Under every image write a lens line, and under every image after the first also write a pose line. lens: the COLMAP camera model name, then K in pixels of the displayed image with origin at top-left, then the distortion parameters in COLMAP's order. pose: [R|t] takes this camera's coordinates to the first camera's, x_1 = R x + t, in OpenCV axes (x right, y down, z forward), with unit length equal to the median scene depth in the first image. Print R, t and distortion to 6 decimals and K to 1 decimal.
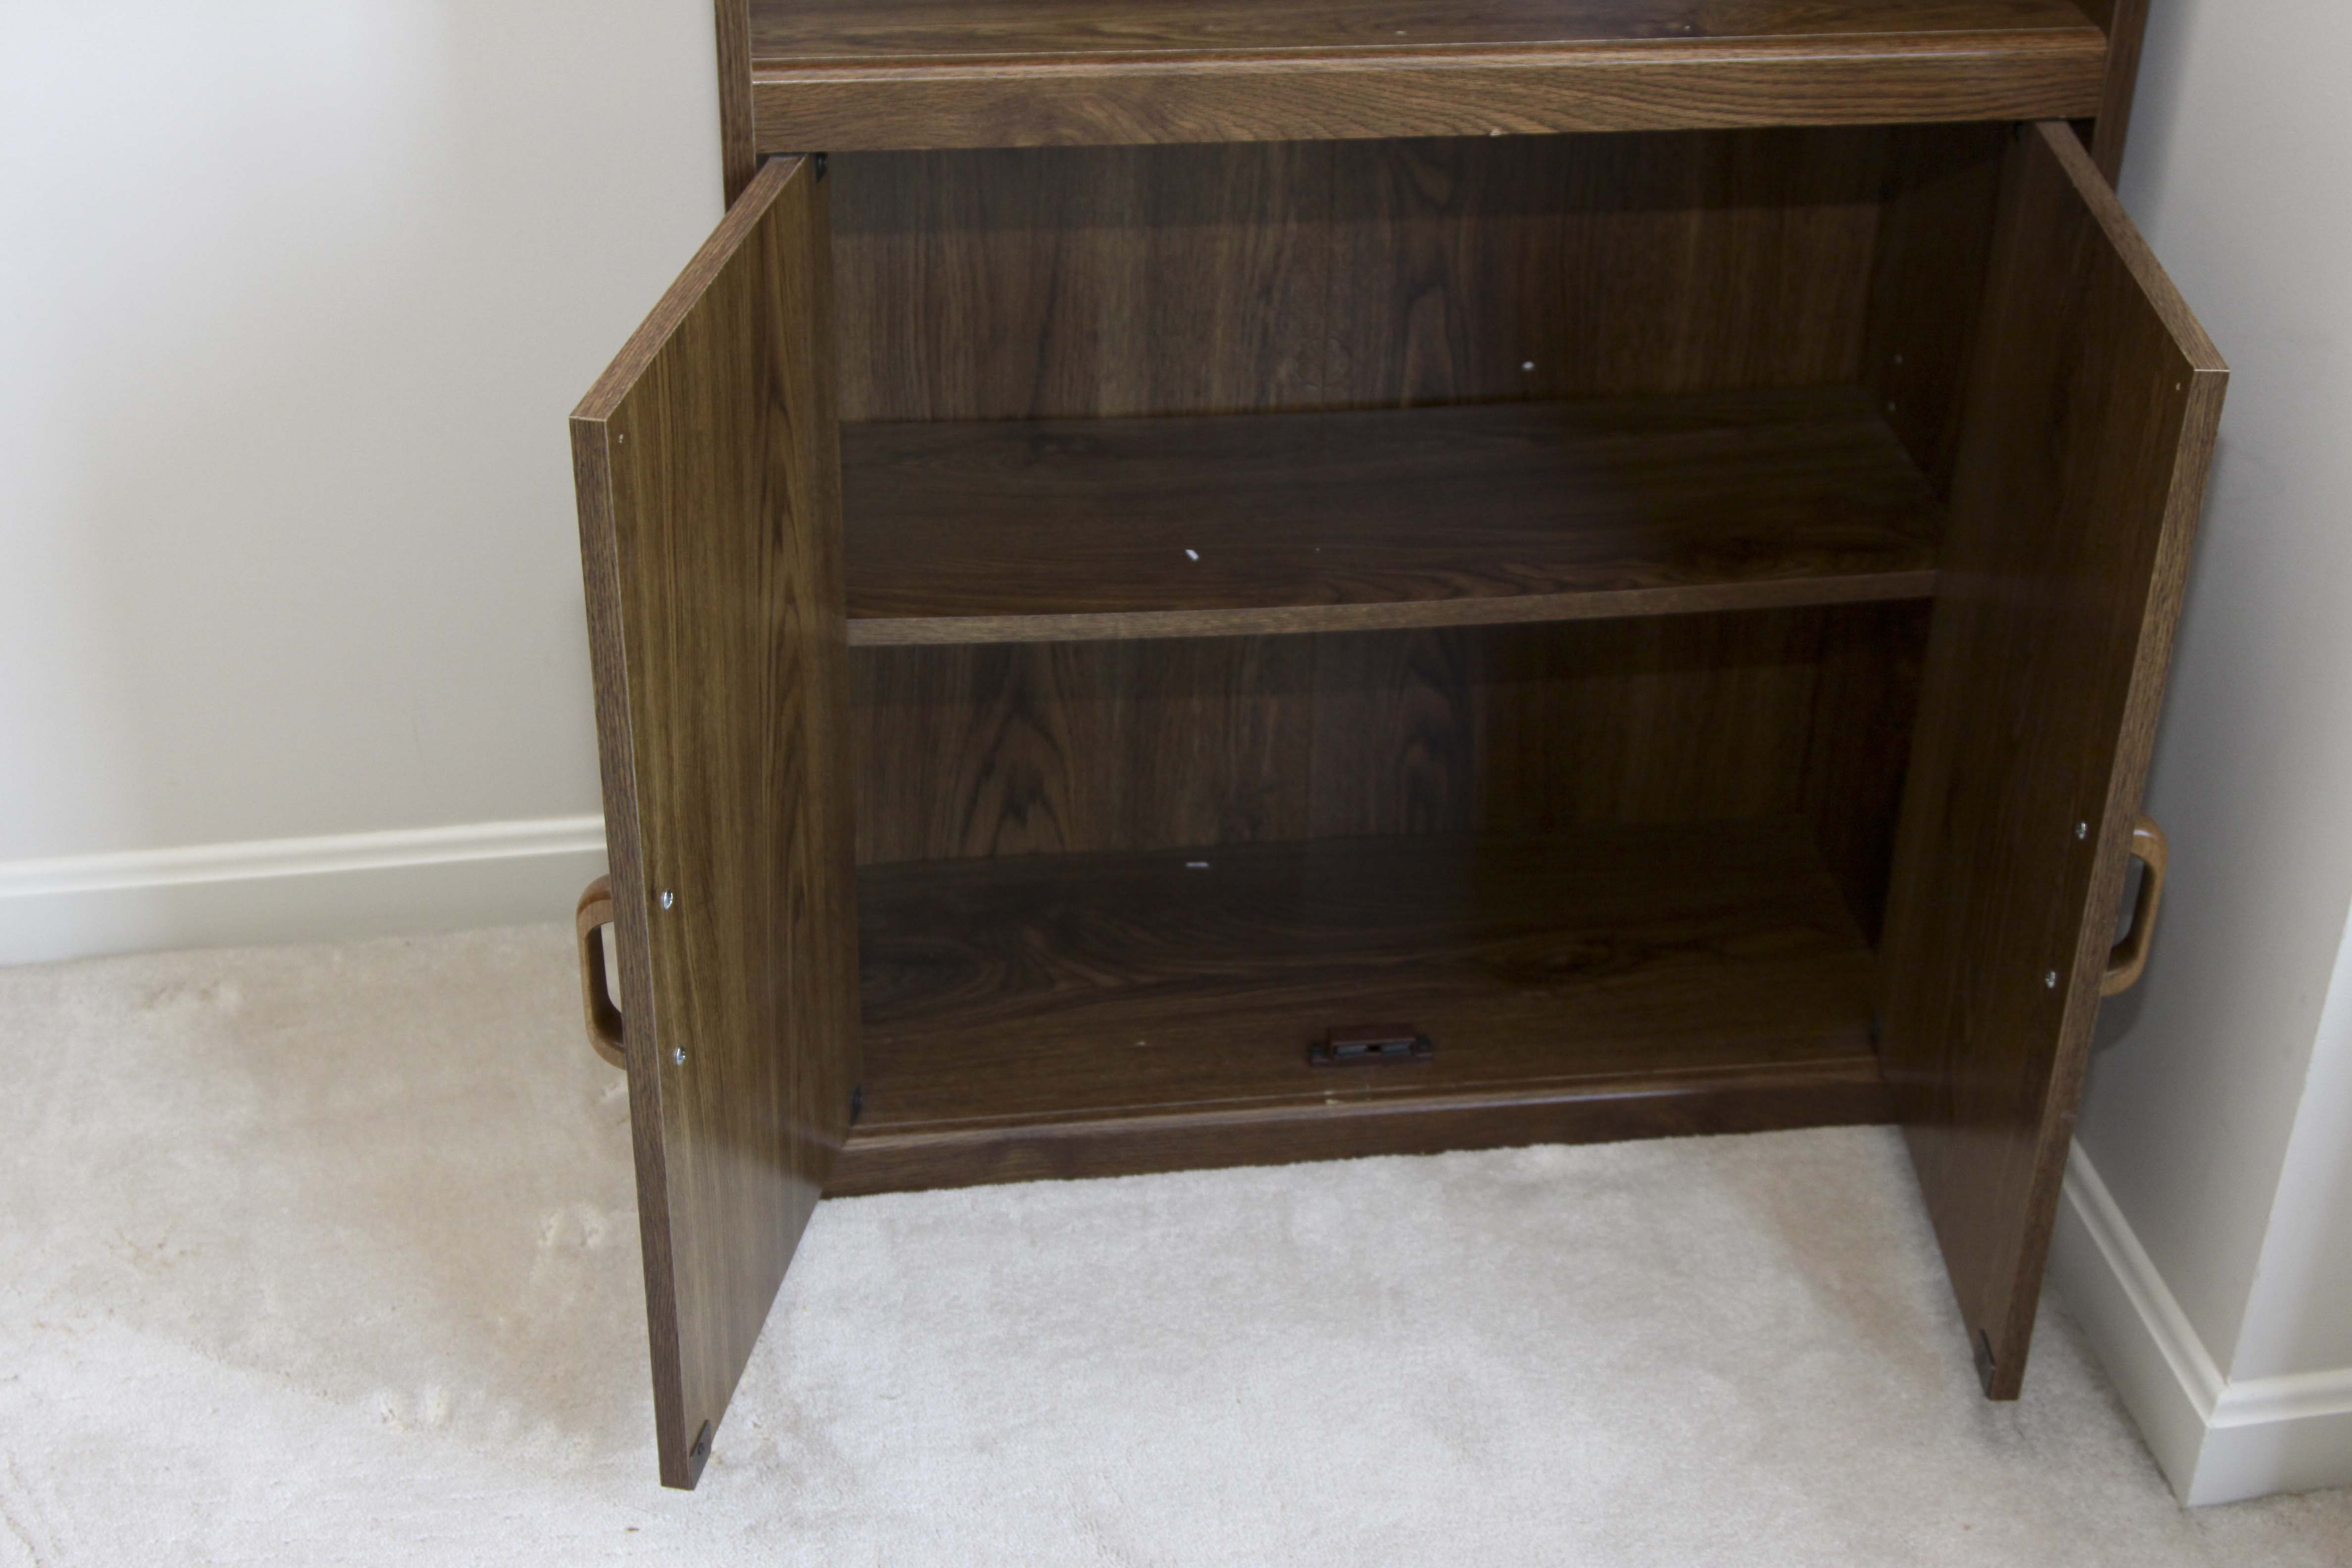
lens RADIAL K [[3350.2, 0, 1176.0], [0, 3350.2, 784.0], [0, 0, 1]] dist [-0.049784, 0.003453]
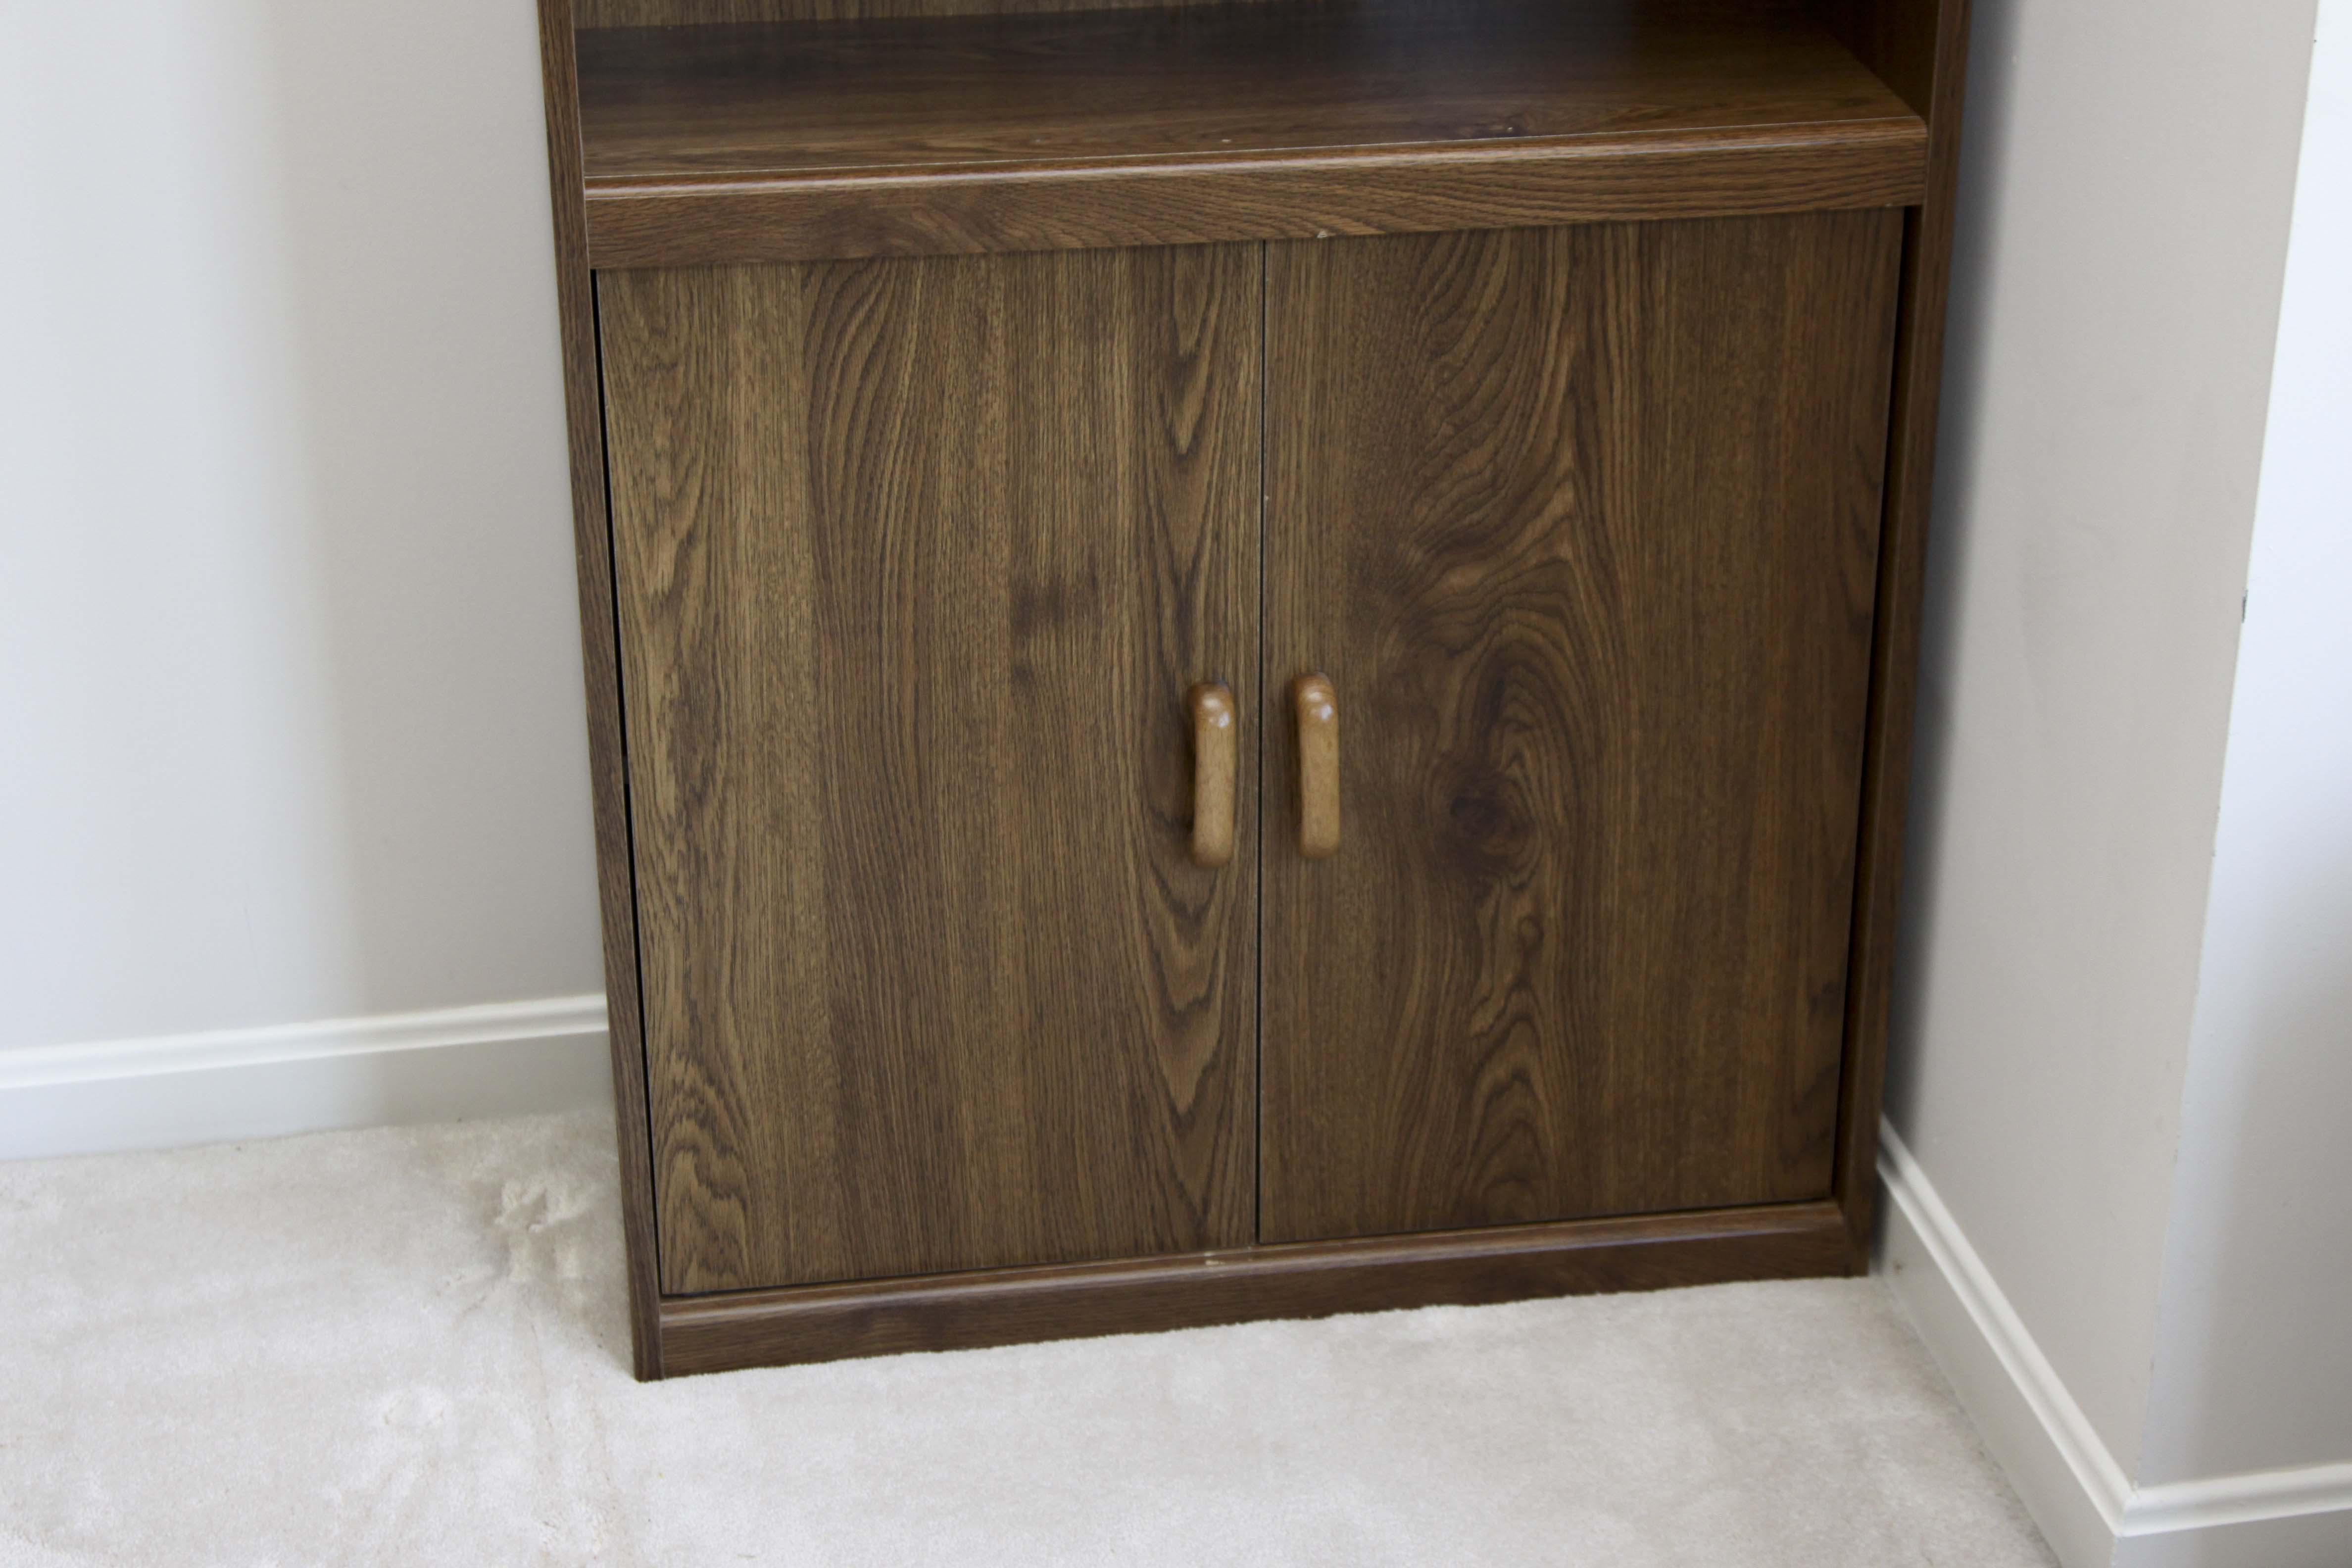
lens RADIAL K [[4096.8, 0, 1176.0], [0, 4096.8, 784.0], [0, 0, 1]] dist [0.006891, 0.150308]
pose [[0.999583, -0.027732, 0.008086, 0.036338], [0.028479, 0.992947, -0.115091, 0.110824], [-0.004837, 0.115273, 0.993322, -0.210971]]
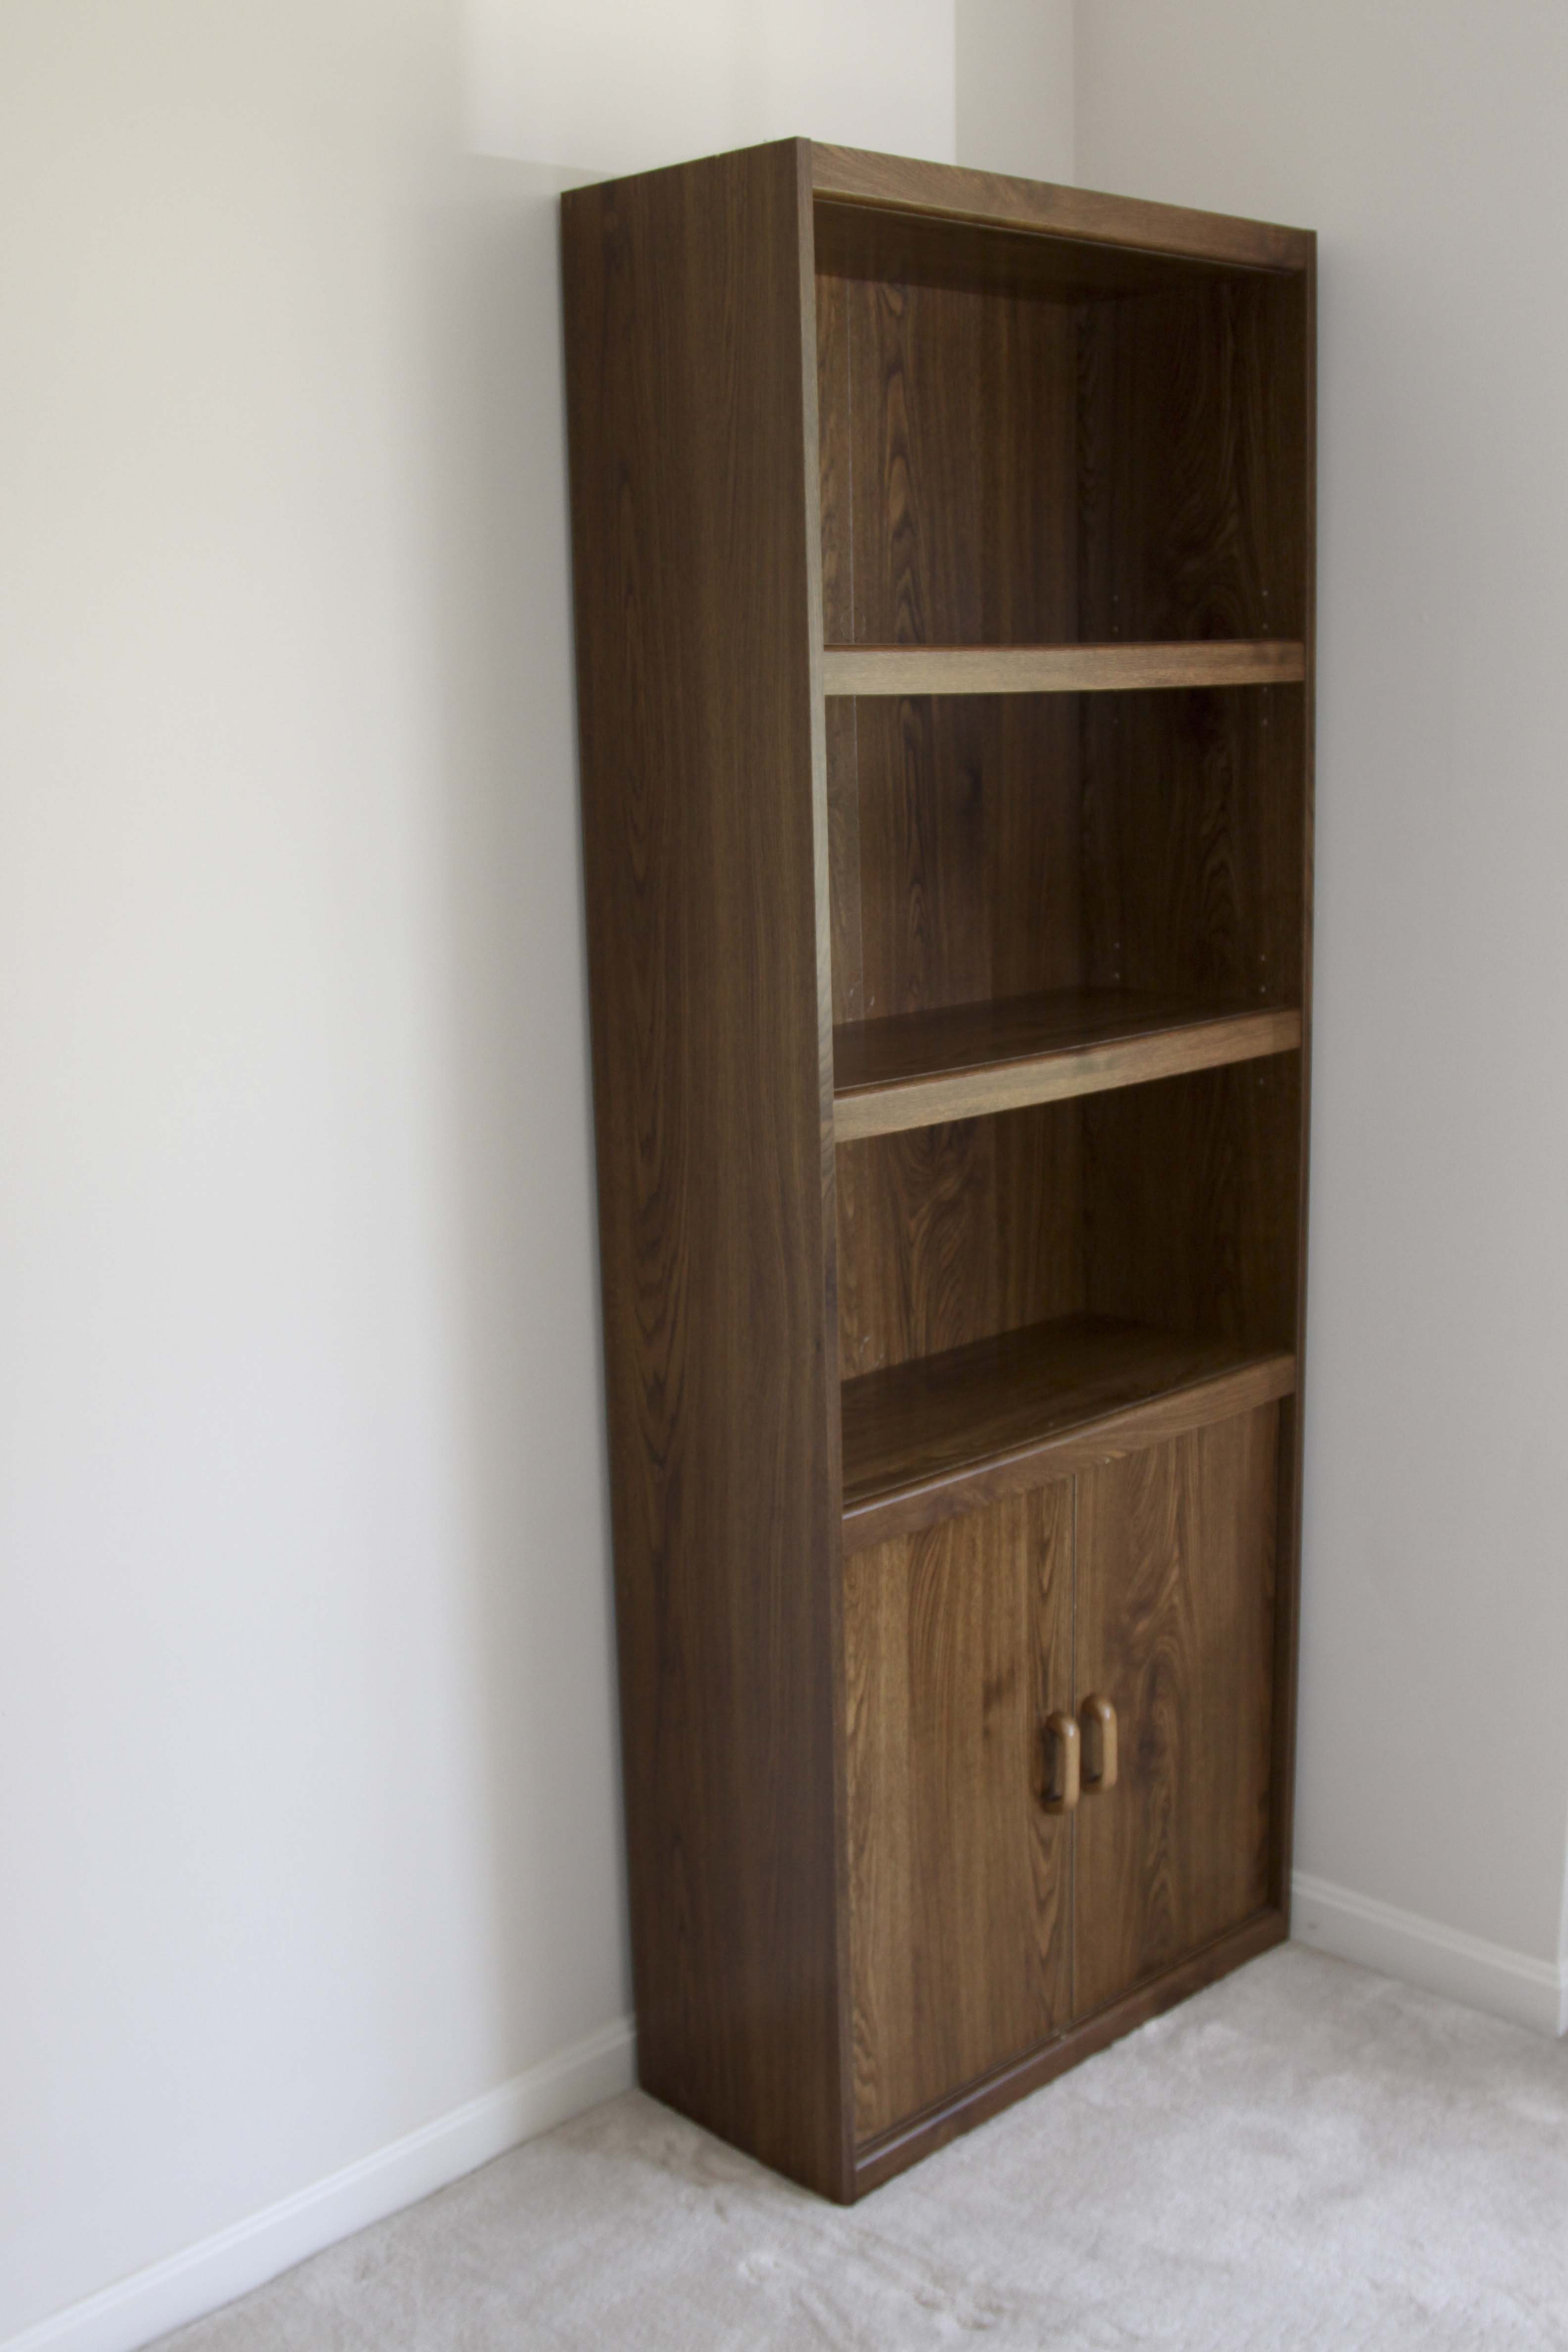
lens RADIAL K [[2589.5, 0, 784.0], [0, 2589.5, 1176.0], [0, 0, 1]] dist [-0.140692, -0.001163]
pose [[0.800473, -0.158396, 0.578060, -0.894038], [0.350669, 0.905921, -0.237358, -0.053917], [-0.486080, 0.392707, 0.780710, -0.149430]]
